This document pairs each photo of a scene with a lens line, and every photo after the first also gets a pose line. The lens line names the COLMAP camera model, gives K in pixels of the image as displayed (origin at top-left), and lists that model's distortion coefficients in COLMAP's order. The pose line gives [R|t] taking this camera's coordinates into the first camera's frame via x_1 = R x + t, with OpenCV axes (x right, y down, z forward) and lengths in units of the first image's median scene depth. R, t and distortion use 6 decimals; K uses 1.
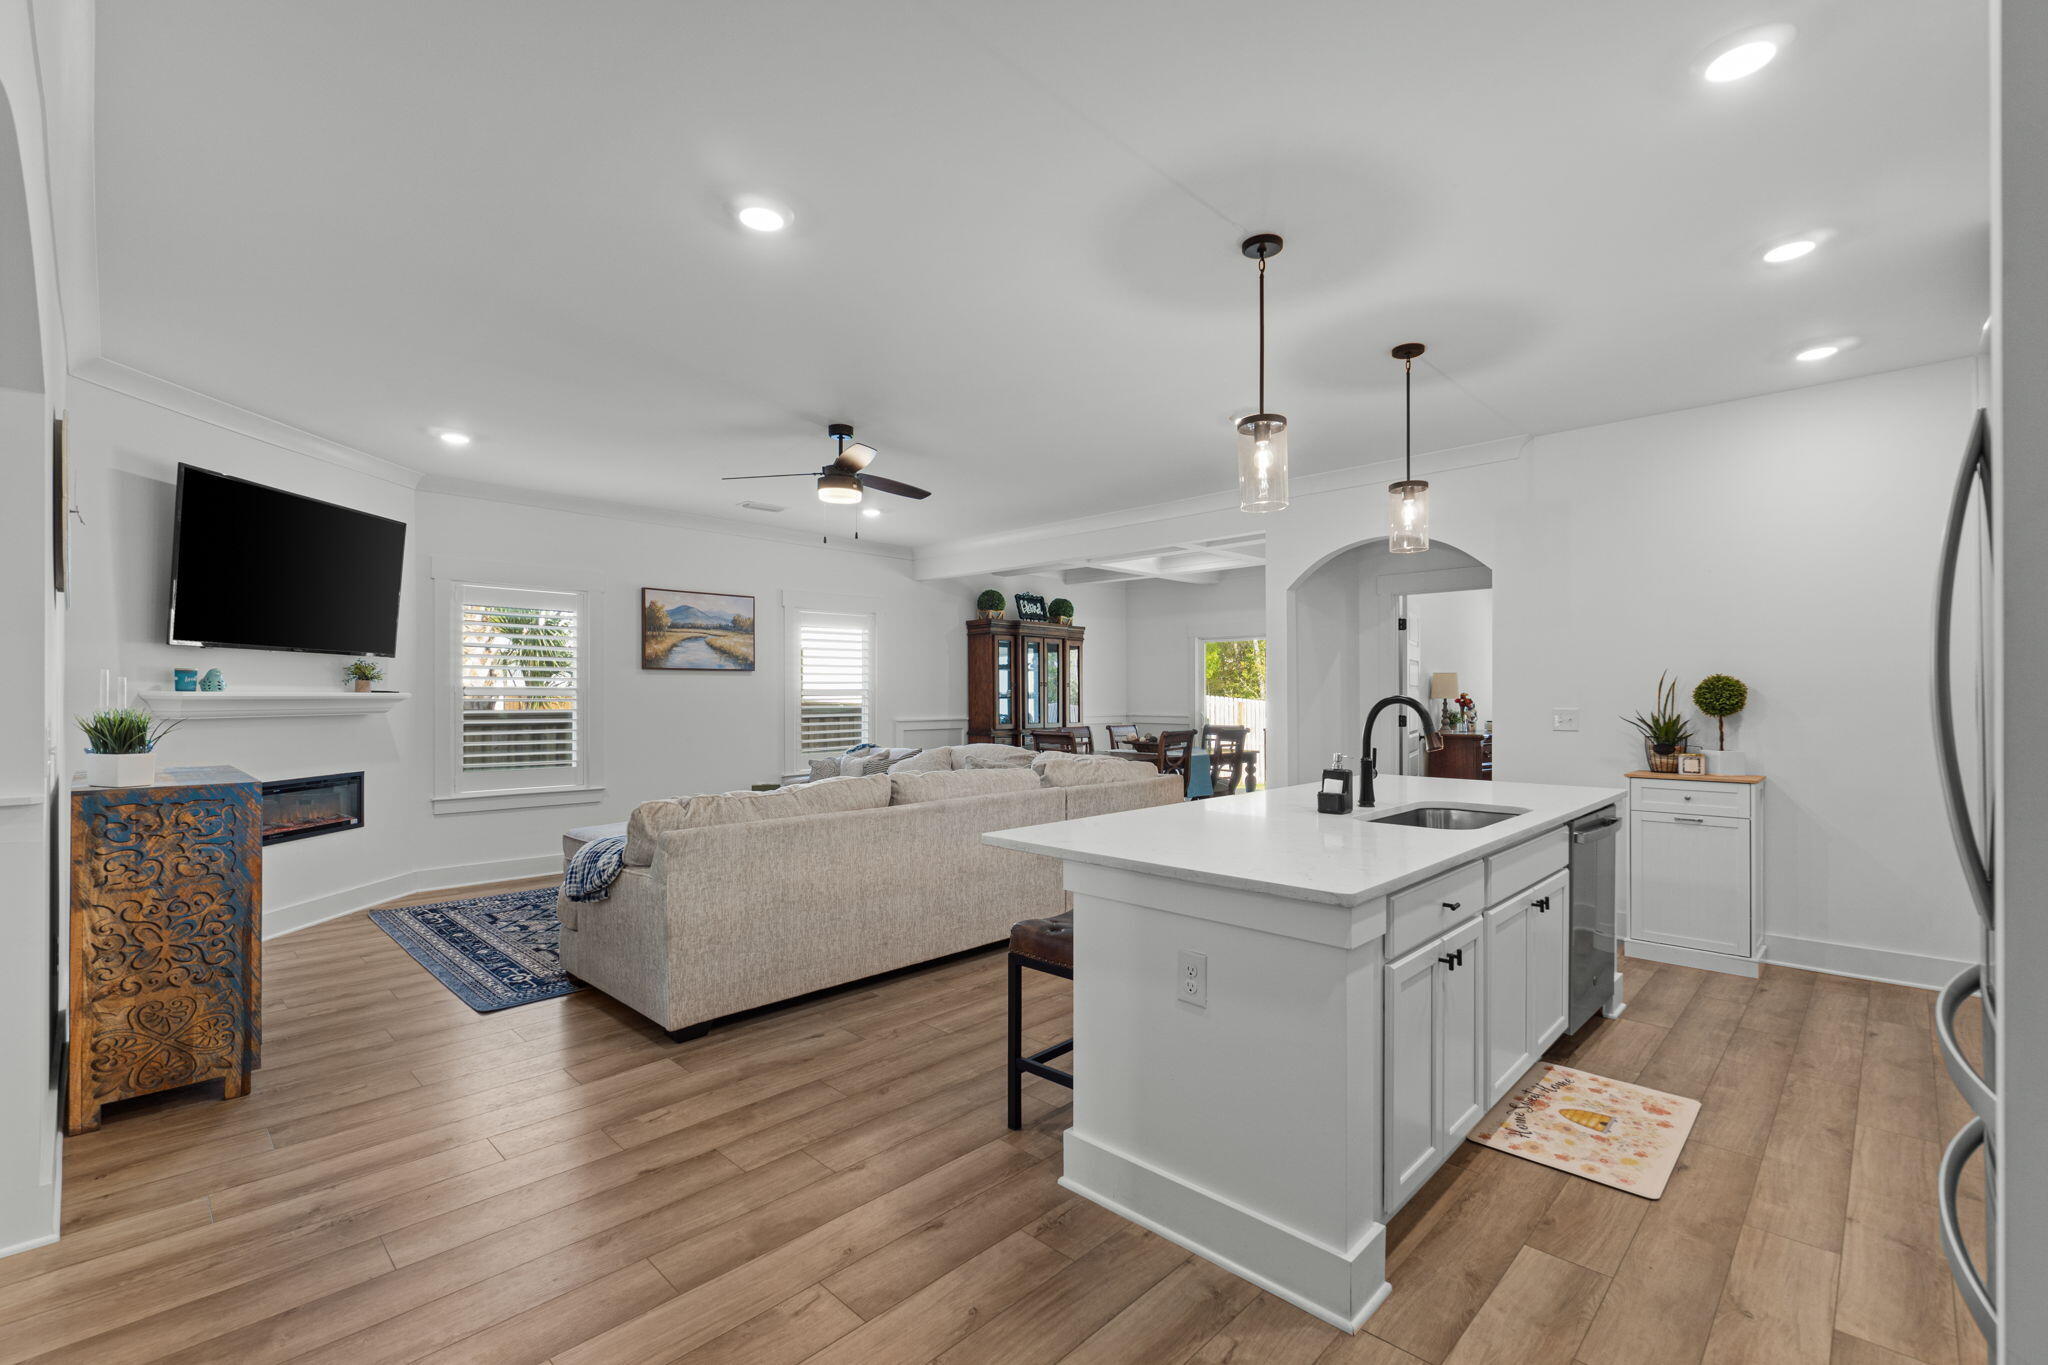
lens RADIAL K [[886.6, 0, 1019.8], [0, 886.6, 689.6], [0, 0, 1]] dist [0.000697, 0.000036]
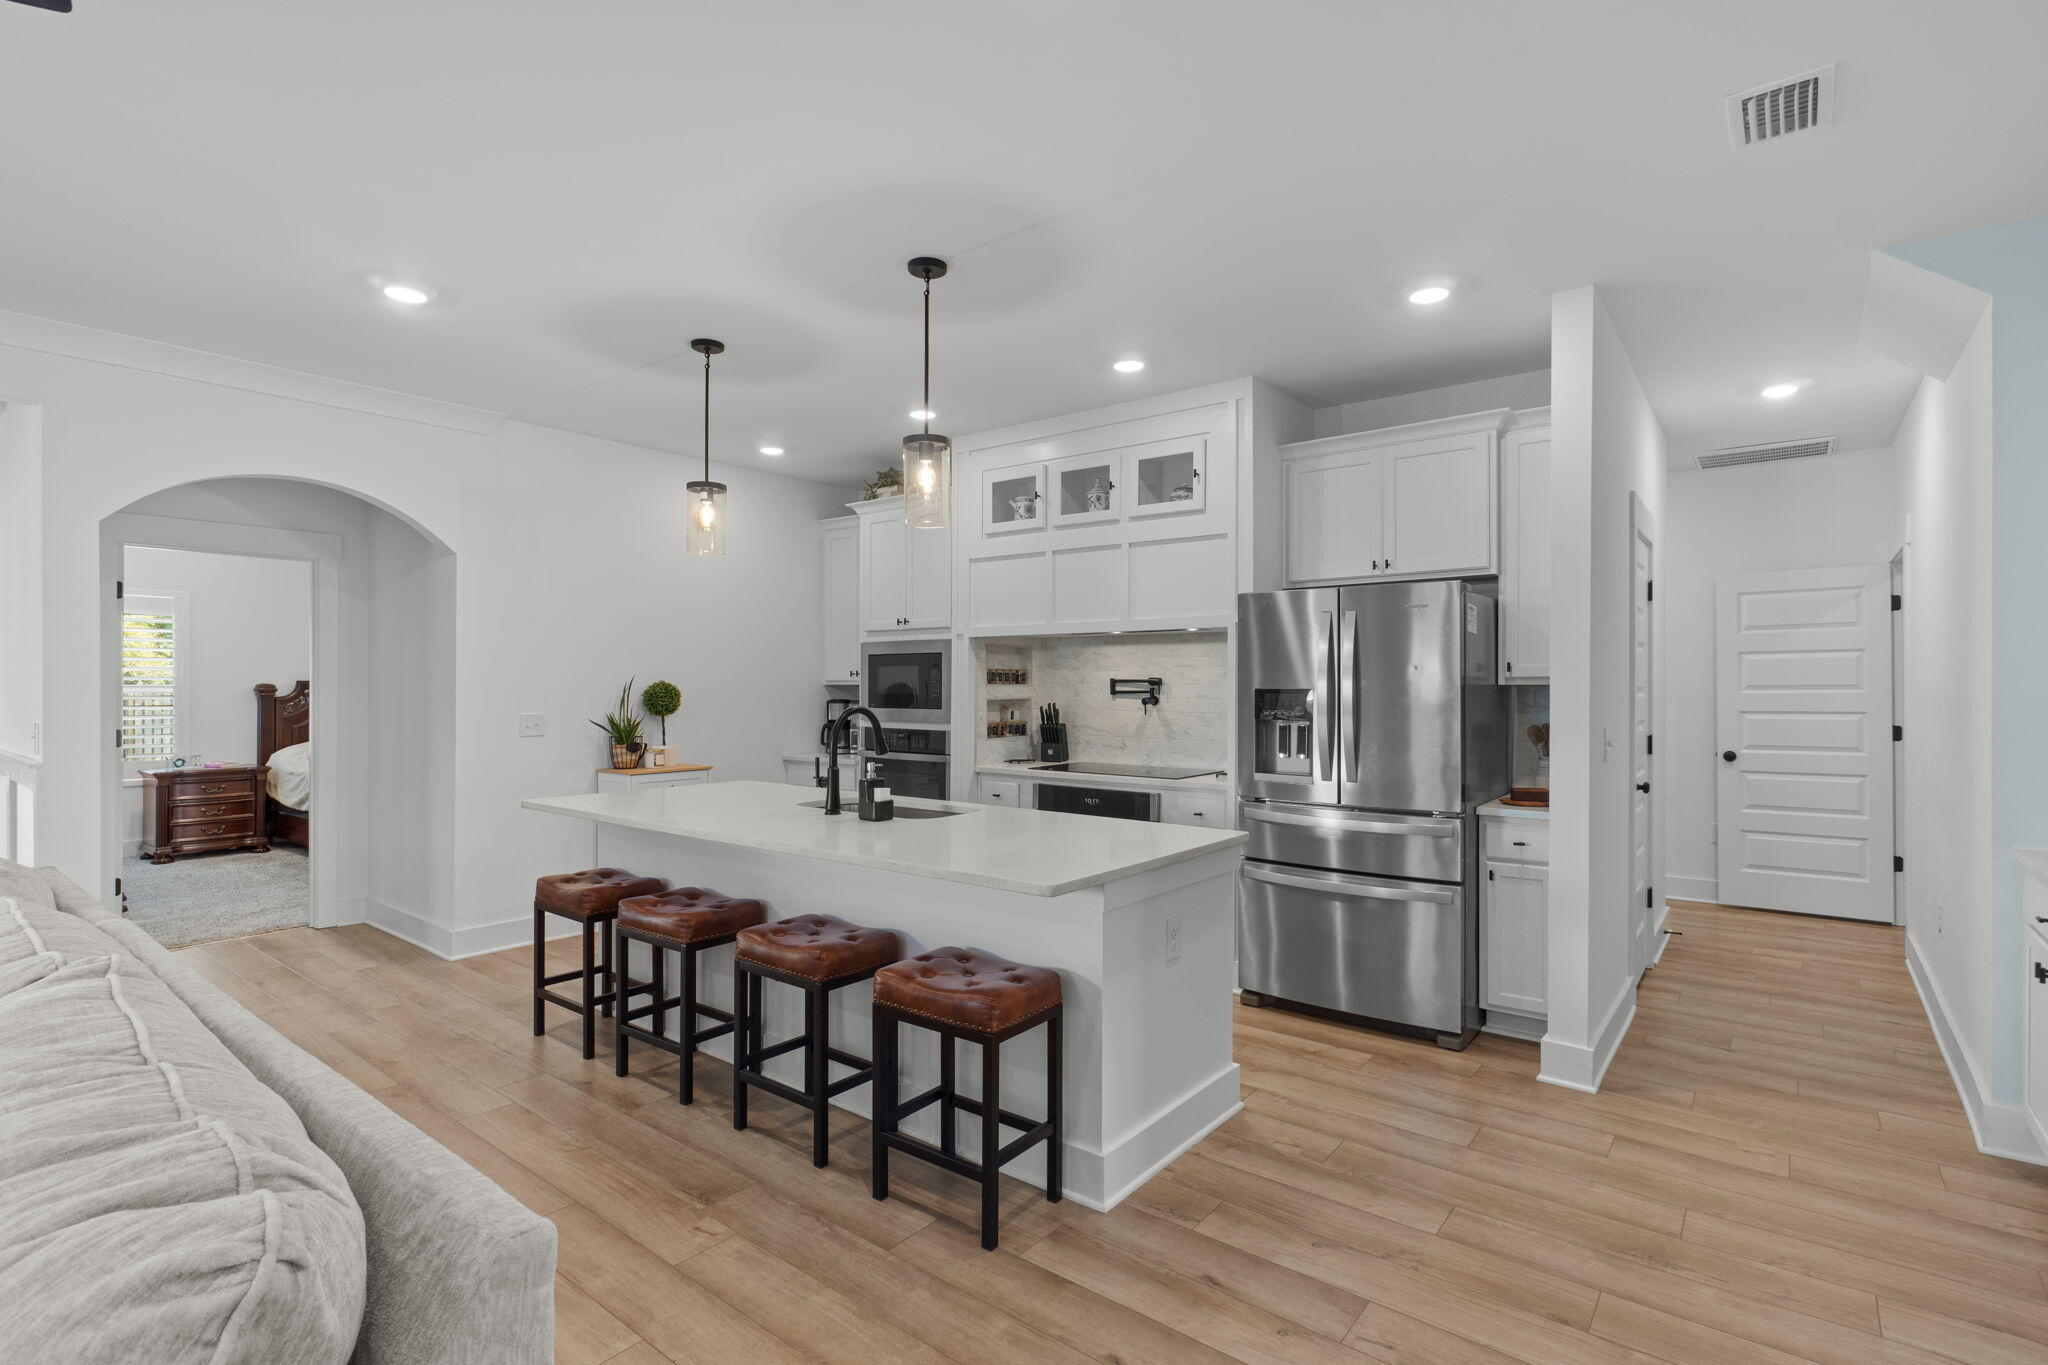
lens RADIAL K [[974.3, 0, 1021.2], [0, 974.3, 680.7], [0, 0, 1]] dist [-0.015461, -0.000499]
pose [[-0.099152, 0.003182, 0.995067, -0.845480], [-0.001441, 0.999993, -0.003341, -0.020824], [-0.995071, -0.001765, -0.099147, 1.002689]]
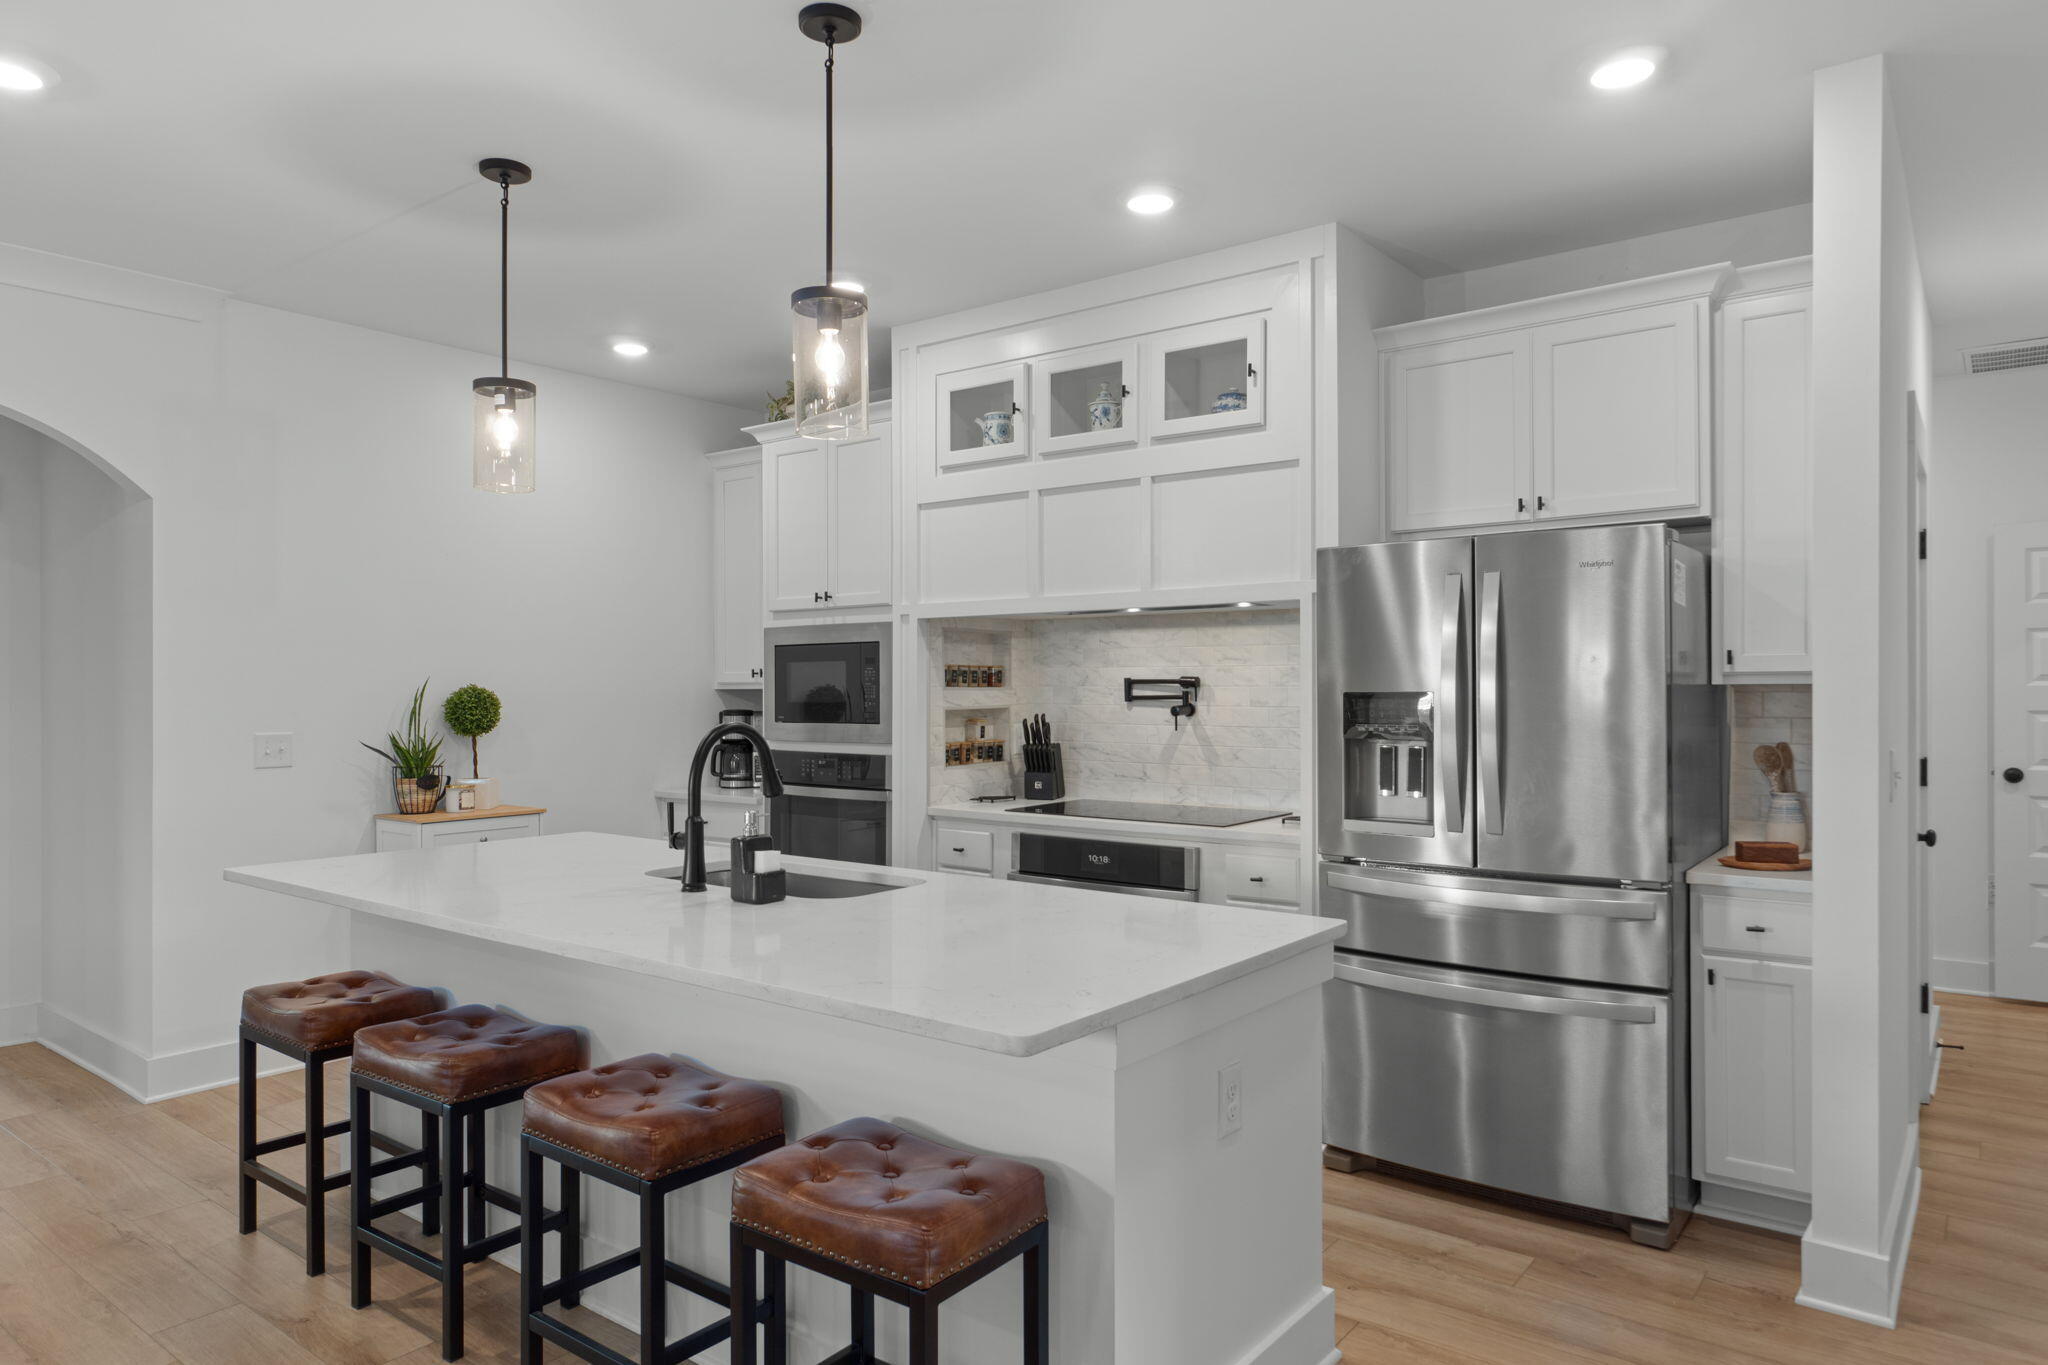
lens RADIAL K [[1265.2, 0, 1021.8], [0, 1265.2, 684.2], [0, 0, 1]] dist [-0.010347, 0.002699]
pose [[-0.109766, 0.002329, 0.993955, -0.641168], [0.003676, 0.999991, -0.001937, -0.020743], [-0.993951, 0.003441, -0.109774, 0.964100]]
